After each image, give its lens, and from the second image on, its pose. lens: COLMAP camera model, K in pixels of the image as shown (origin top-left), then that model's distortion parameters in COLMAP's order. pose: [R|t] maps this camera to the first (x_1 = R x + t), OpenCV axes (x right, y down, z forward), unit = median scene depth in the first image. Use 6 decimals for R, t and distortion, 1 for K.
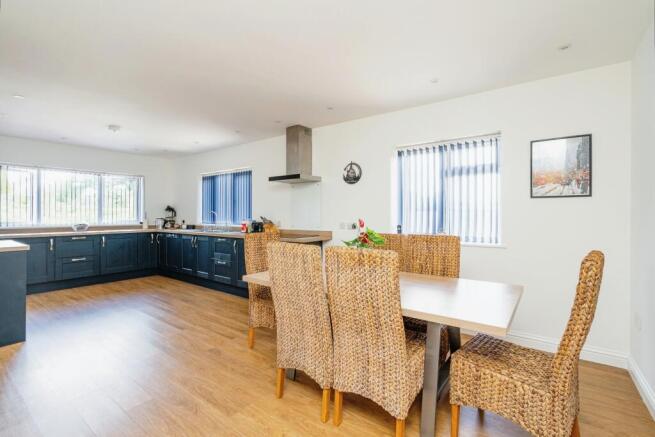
lens RADIAL K [[298.6, 0, 326.4], [0, 298.6, 216.1], [0, 0, 1]] dist [-0.003040, 0.000111]
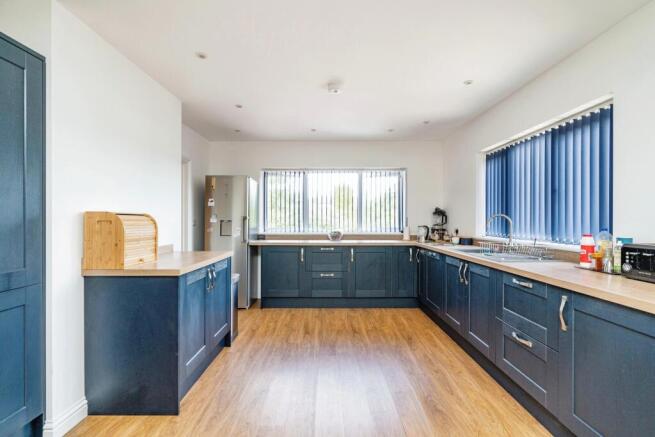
lens RADIAL K [[298.6, 0, 325.6], [0, 298.6, 220.5], [0, 0, 1]] dist [-0.003040, 0.000111]
pose [[0.599307, 0.001193, -0.800518, -0.151386], [-0.005661, 0.999980, -0.002747, -0.002800], [0.800499, 0.006178, 0.599302, 0.442776]]
